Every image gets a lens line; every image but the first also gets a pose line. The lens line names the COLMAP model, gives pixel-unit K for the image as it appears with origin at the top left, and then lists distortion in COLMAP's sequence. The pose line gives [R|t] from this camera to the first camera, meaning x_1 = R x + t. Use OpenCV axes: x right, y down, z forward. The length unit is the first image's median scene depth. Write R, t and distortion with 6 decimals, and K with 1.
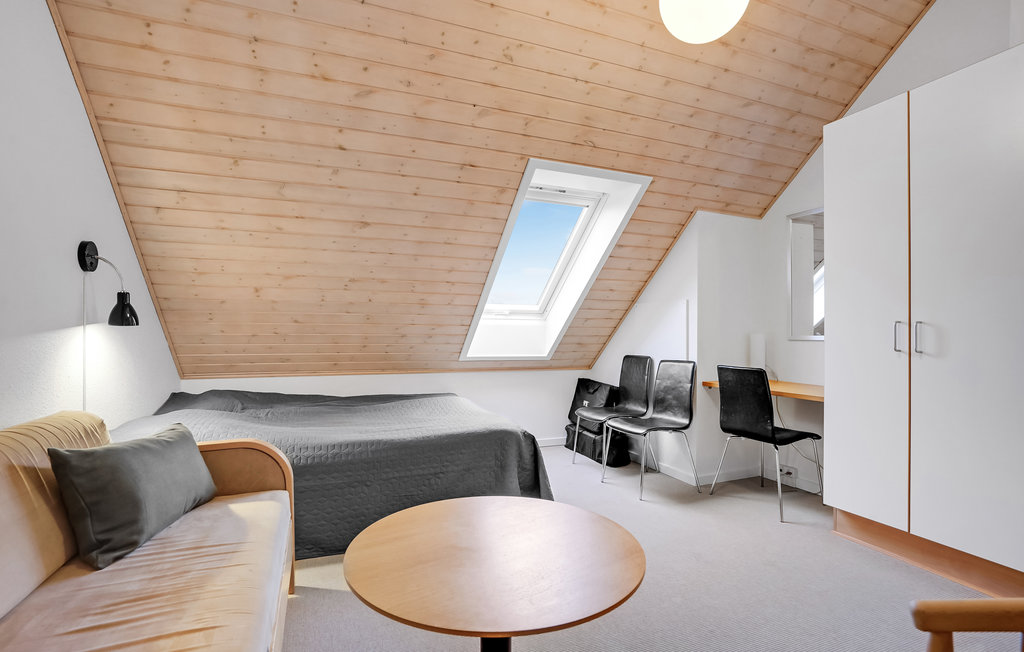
lens RADIAL K [[489.3, 0, 511.4], [0, 489.3, 329.3], [0, 0, 1]] dist [-0.037954, 0.009061]
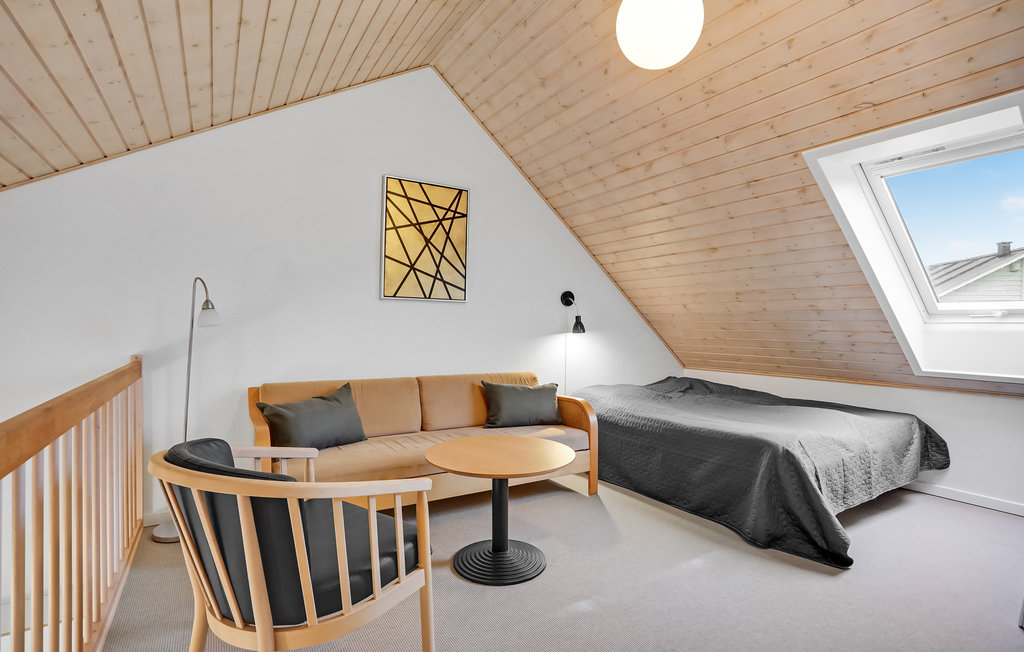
lens RADIAL K [[489.3, 0, 510.5], [0, 489.3, 323.5], [0, 0, 1]] dist [-0.037954, 0.009061]
pose [[0.171509, -0.006634, -0.985160, 0.890407], [0.001771, 0.999978, -0.006426, -0.027996], [0.985181, -0.000642, 0.171517, 0.329322]]
